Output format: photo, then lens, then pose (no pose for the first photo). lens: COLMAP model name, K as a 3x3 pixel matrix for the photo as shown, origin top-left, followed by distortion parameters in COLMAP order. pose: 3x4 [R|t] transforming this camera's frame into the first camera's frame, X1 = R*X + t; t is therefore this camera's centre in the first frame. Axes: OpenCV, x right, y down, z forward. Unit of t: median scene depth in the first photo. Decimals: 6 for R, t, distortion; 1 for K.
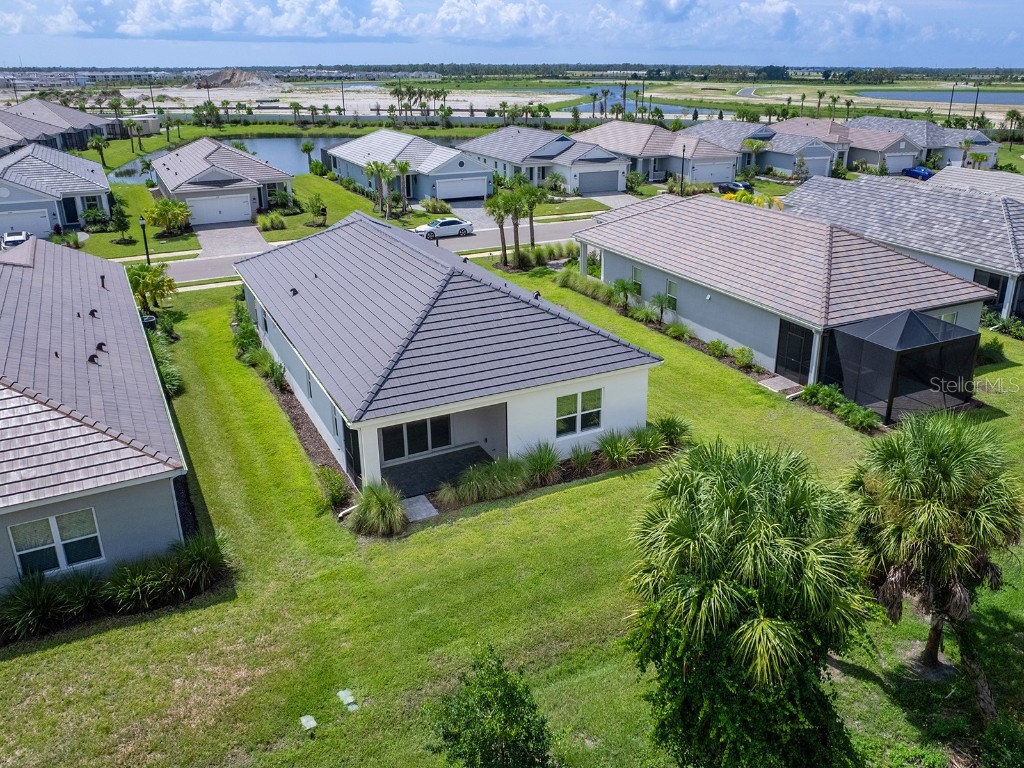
lens RADIAL K [[790.4, 0, 512.0], [0, 790.4, 384.0], [0, 0, 1]] dist [-0.032920, 0.066860]
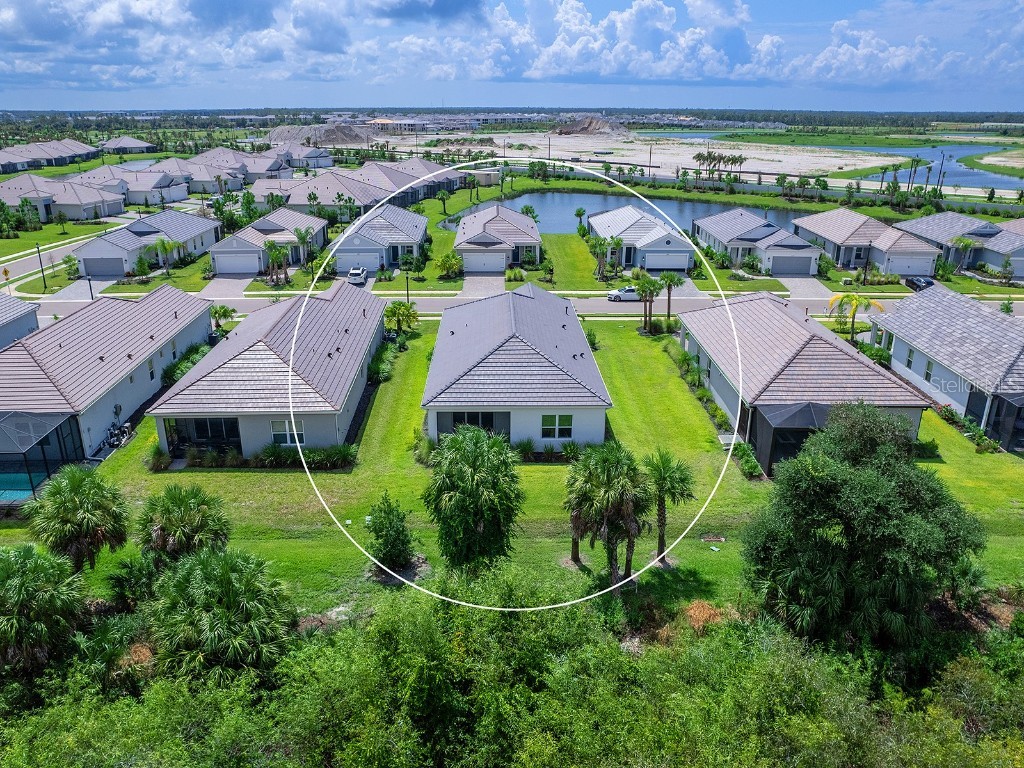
lens RADIAL K [[790.4, 0, 512.0], [0, 790.4, 384.0], [0, 0, 1]] dist [-0.032920, 0.066860]
pose [[0.899254, 0.154553, -0.409214, 0.239121], [-0.169678, 0.985499, -0.000663, -0.012946], [0.403178, 0.070031, 0.912438, -0.211127]]
